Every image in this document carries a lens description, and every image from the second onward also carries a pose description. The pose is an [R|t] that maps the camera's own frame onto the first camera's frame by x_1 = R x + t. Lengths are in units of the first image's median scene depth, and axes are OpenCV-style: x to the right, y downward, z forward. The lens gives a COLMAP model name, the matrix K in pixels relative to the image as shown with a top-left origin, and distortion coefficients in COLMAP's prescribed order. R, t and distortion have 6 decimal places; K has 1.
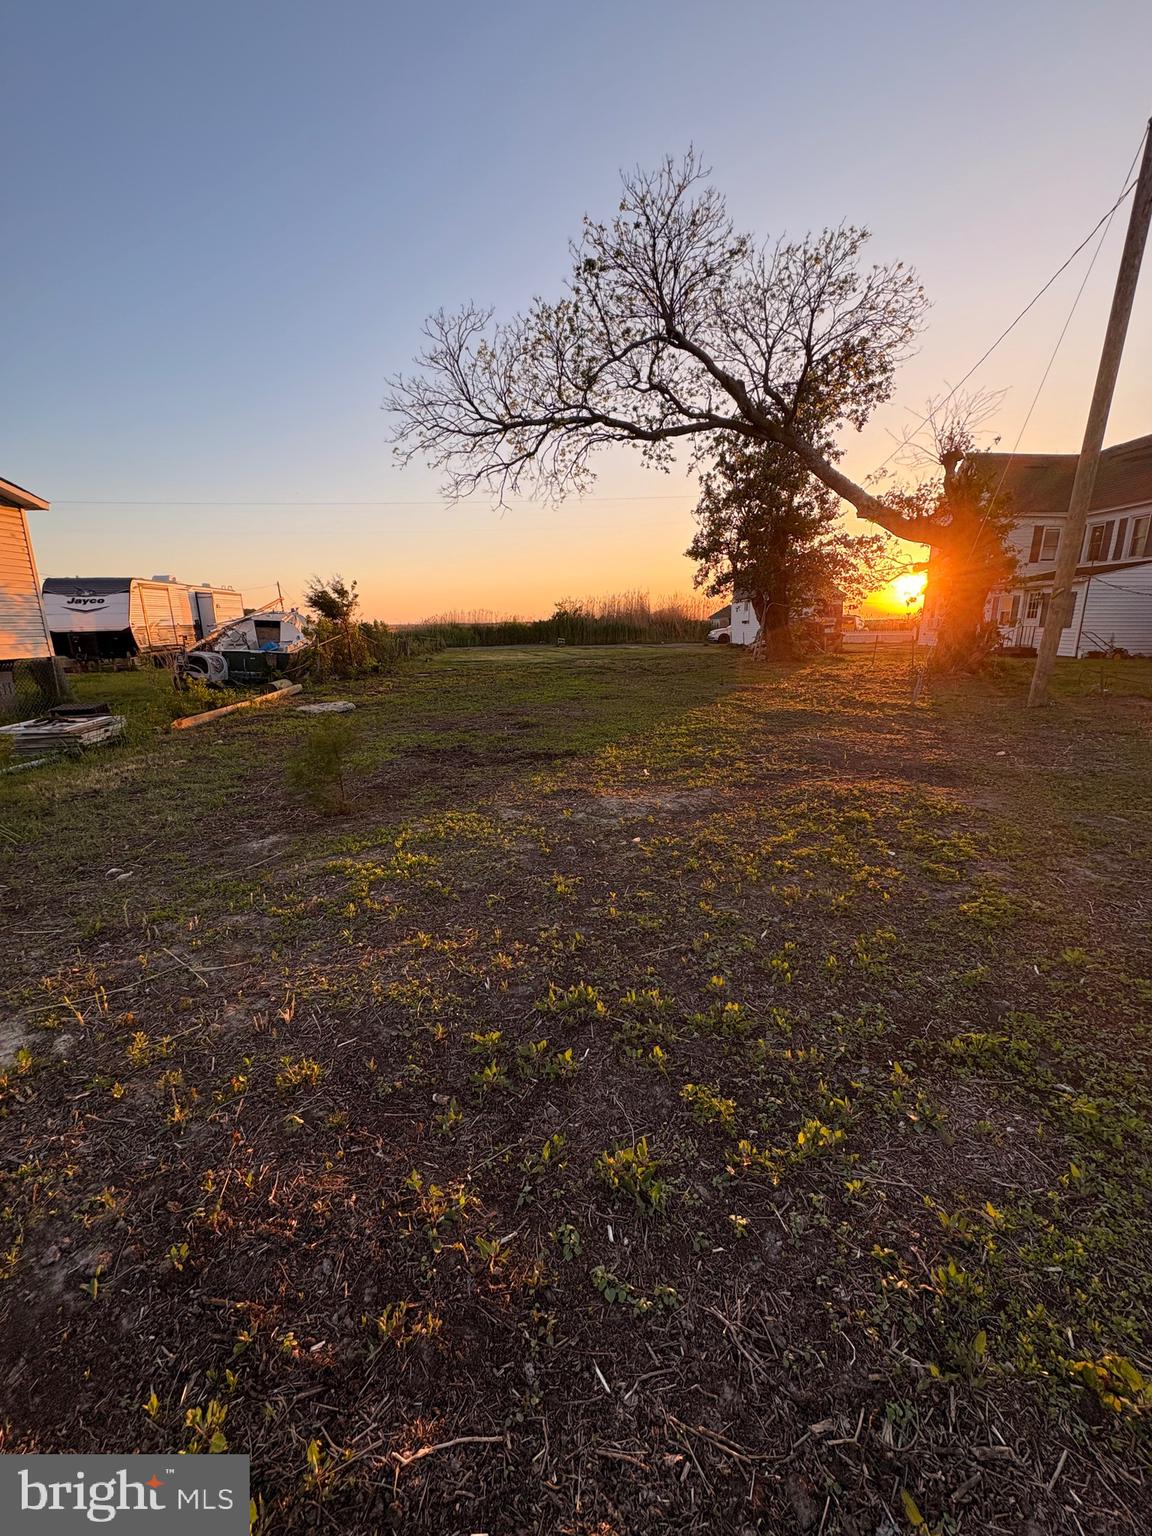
lens RADIAL K [[612.8, 0, 576.0], [0, 612.8, 768.0], [0, 0, 1]] dist [0.001706, 0.000101]
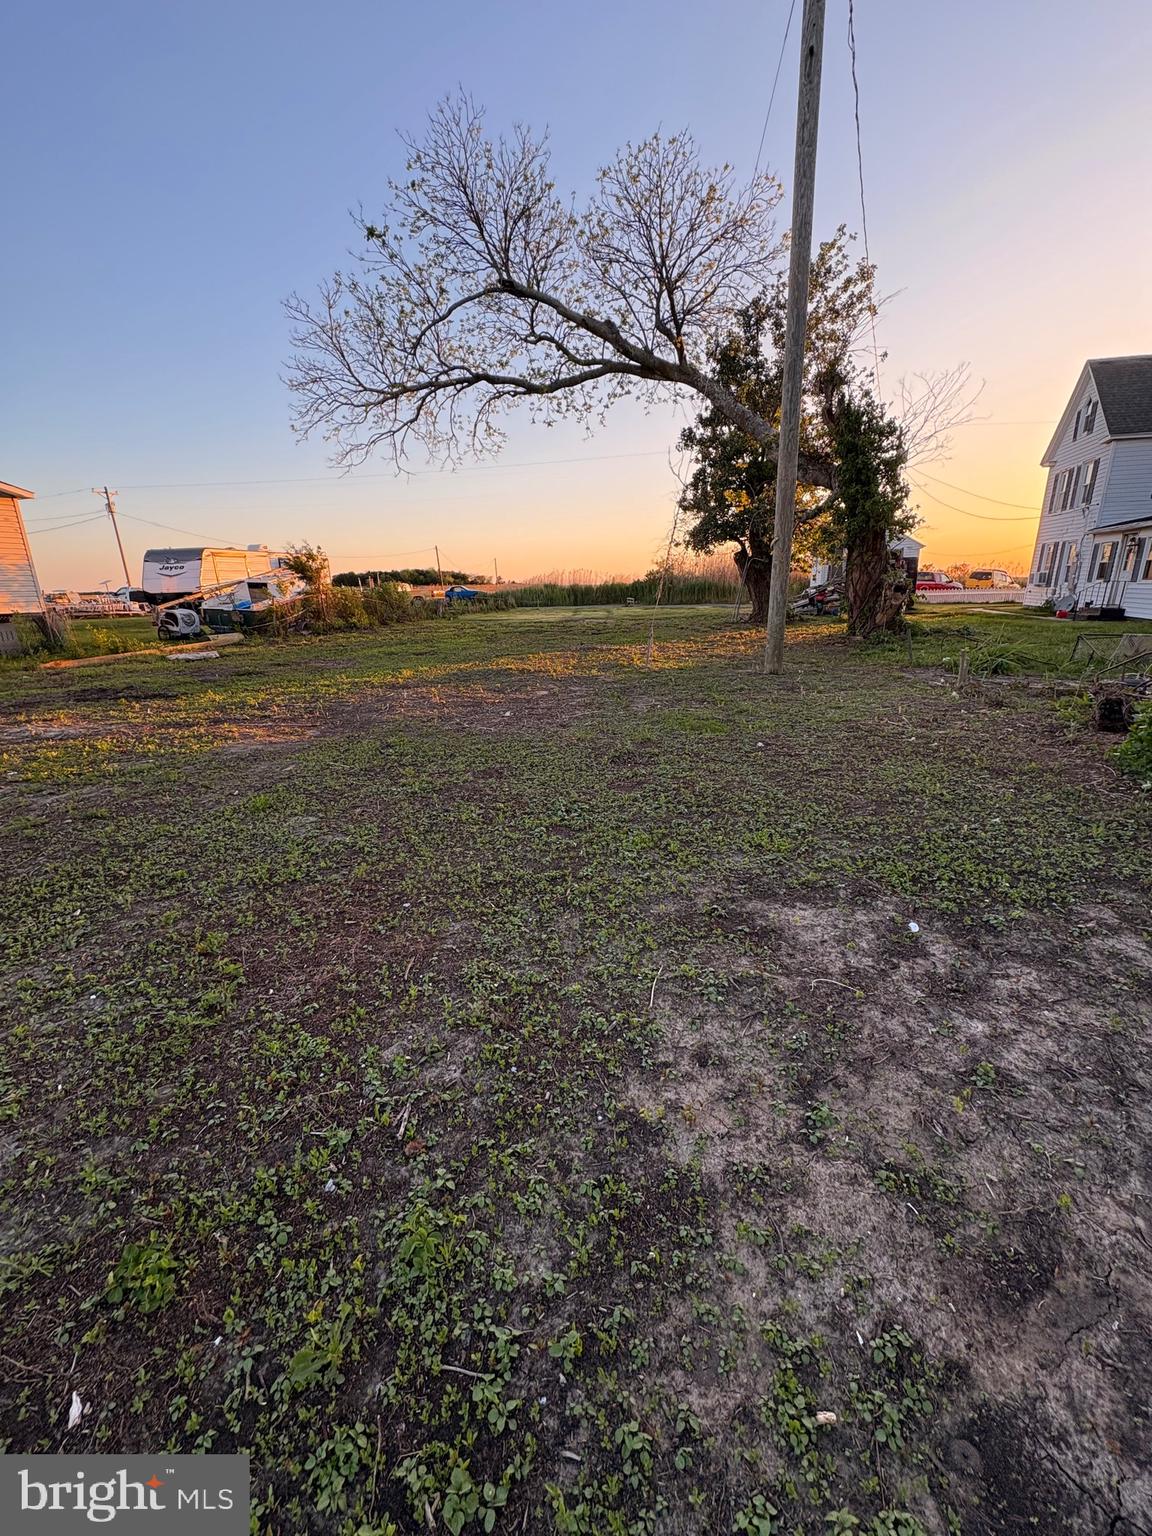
lens RADIAL K [[612.8, 0, 576.0], [0, 612.8, 768.0], [0, 0, 1]] dist [0.001706, 0.000101]
pose [[0.954232, 0.078412, -0.288607, 0.477100], [-0.060505, 0.995677, 0.070466, -0.005560], [0.292884, -0.049779, 0.954851, 0.038219]]
